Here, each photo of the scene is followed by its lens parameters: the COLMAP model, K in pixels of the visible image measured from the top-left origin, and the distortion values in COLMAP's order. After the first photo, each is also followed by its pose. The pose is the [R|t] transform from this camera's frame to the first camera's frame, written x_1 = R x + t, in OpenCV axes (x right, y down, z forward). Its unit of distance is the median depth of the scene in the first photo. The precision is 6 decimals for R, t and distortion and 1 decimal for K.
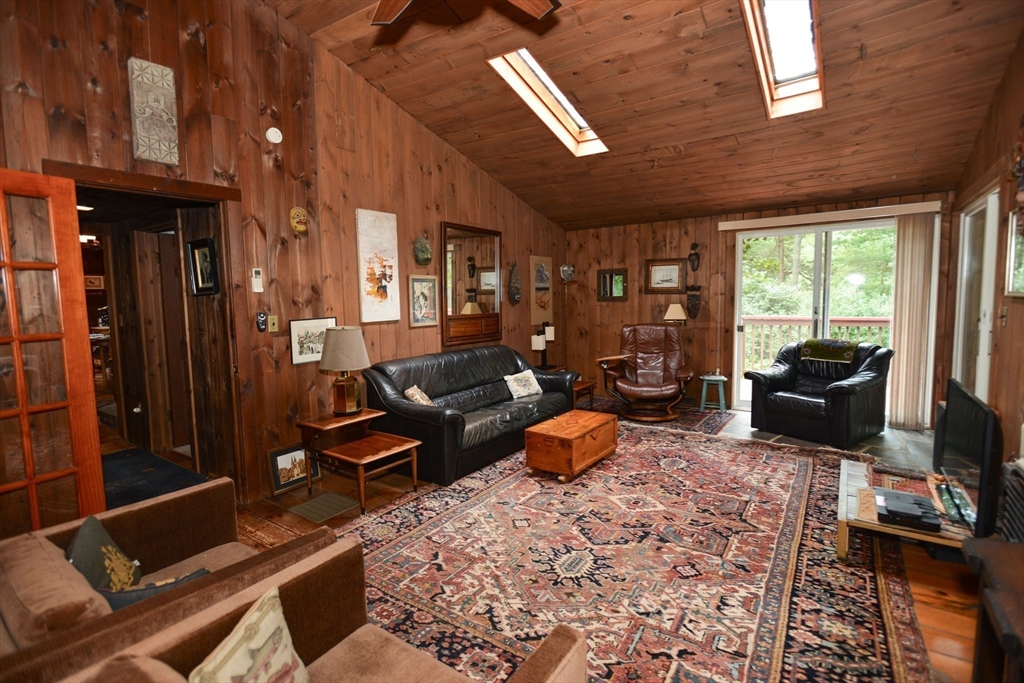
lens RADIAL K [[487.7, 0, 512.8], [0, 487.7, 337.0], [0, 0, 1]] dist [-0.007726, -0.000342]
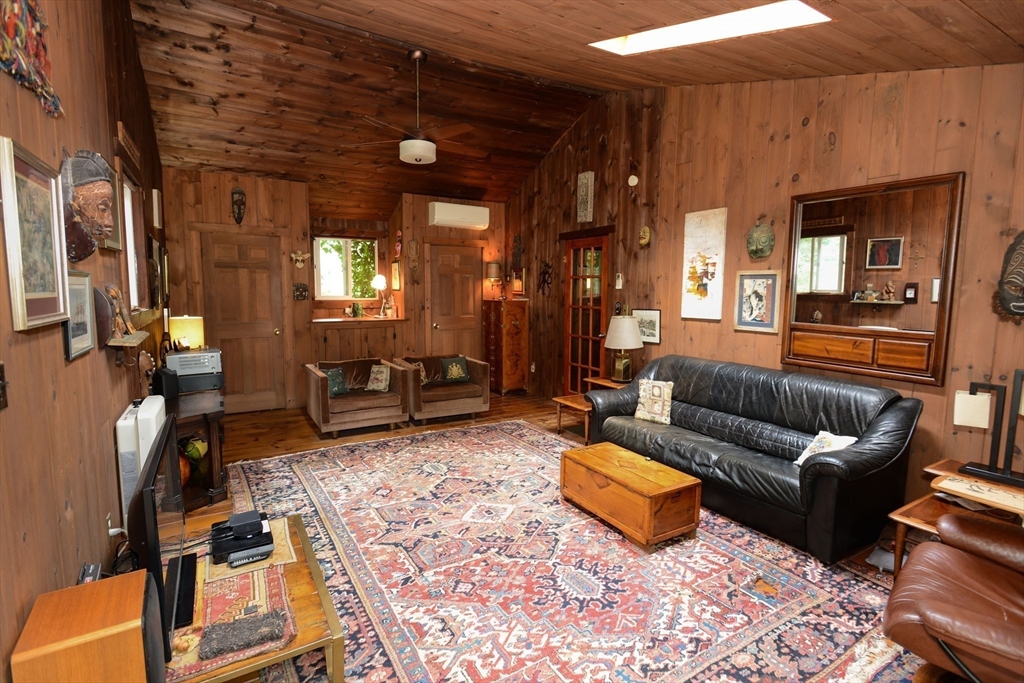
lens RADIAL K [[487.7, 0, 512.8], [0, 487.7, 337.0], [0, 0, 1]] dist [-0.007726, -0.000342]
pose [[-0.408031, 0.108216, -0.906532, 1.018110], [-0.071944, 0.986051, 0.150091, -0.147722], [0.910129, 0.126461, -0.394554, 1.303246]]
